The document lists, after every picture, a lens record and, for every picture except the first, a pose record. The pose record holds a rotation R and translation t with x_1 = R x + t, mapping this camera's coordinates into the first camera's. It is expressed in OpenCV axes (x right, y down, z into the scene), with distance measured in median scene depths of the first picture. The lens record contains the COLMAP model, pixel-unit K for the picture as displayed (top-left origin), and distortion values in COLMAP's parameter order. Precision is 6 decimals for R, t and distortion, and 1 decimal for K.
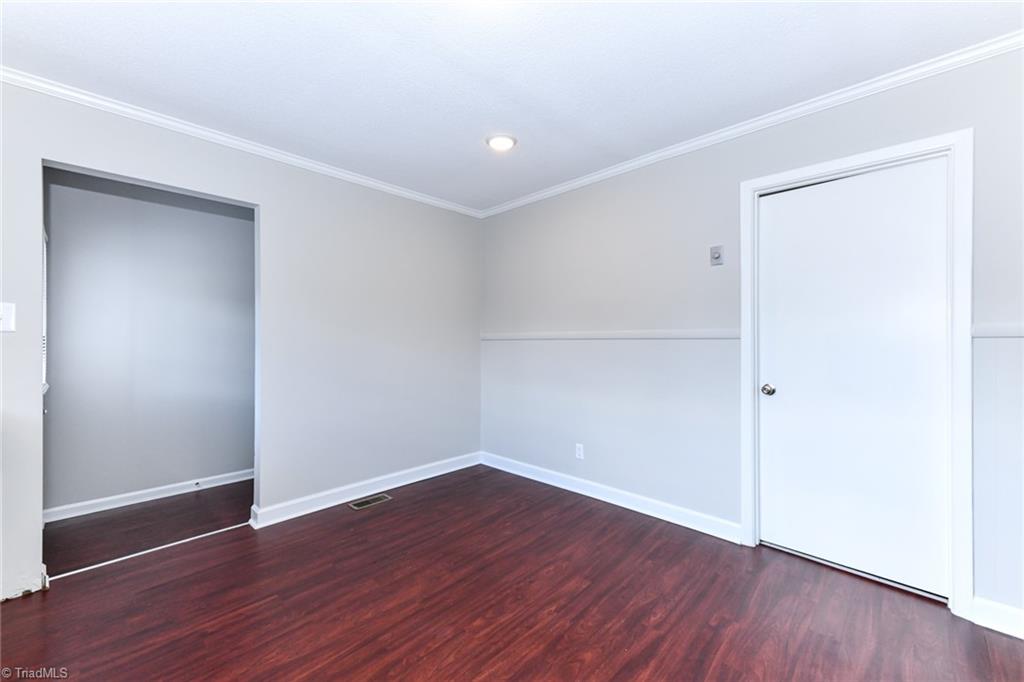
lens RADIAL K [[397.7, 0, 509.8], [0, 397.7, 343.0], [0, 0, 1]] dist [0.001905, 0.000141]
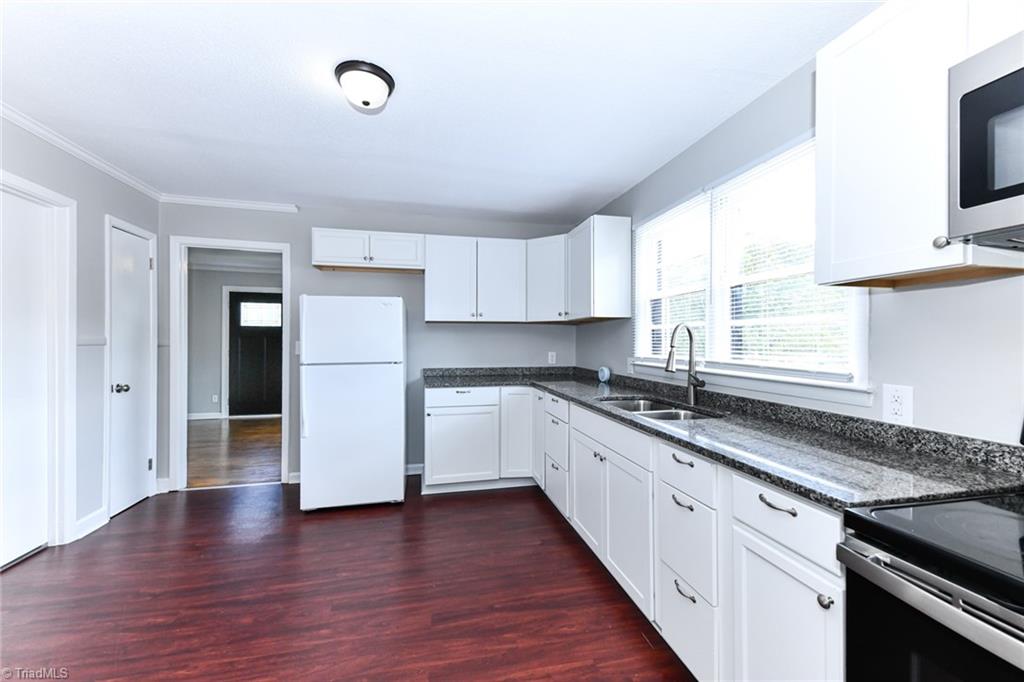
lens RADIAL K [[411.0, 0, 510.3], [0, 411.0, 325.9], [0, 0, 1]] dist [0.001205, -0.003896]
pose [[-0.849613, 0.011484, 0.527281, -0.692095], [-0.008834, 0.999313, -0.036000, -0.033140], [-0.527332, -0.035244, -0.848928, 1.013302]]
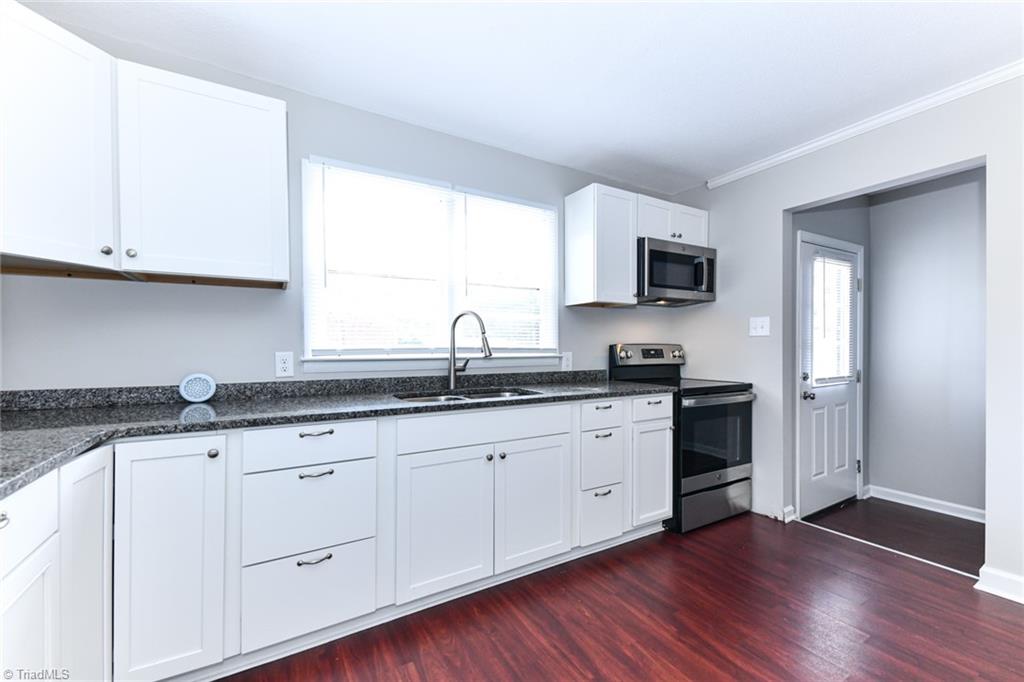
lens RADIAL K [[408.9, 0, 511.0], [0, 408.9, 341.6], [0, 0, 1]] dist [0.017770, -0.007007]
pose [[-0.258250, -0.005716, -0.966061, 0.369712], [0.003656, 0.999970, -0.006894, 0.000685], [0.966071, -0.005312, -0.258221, 0.376193]]
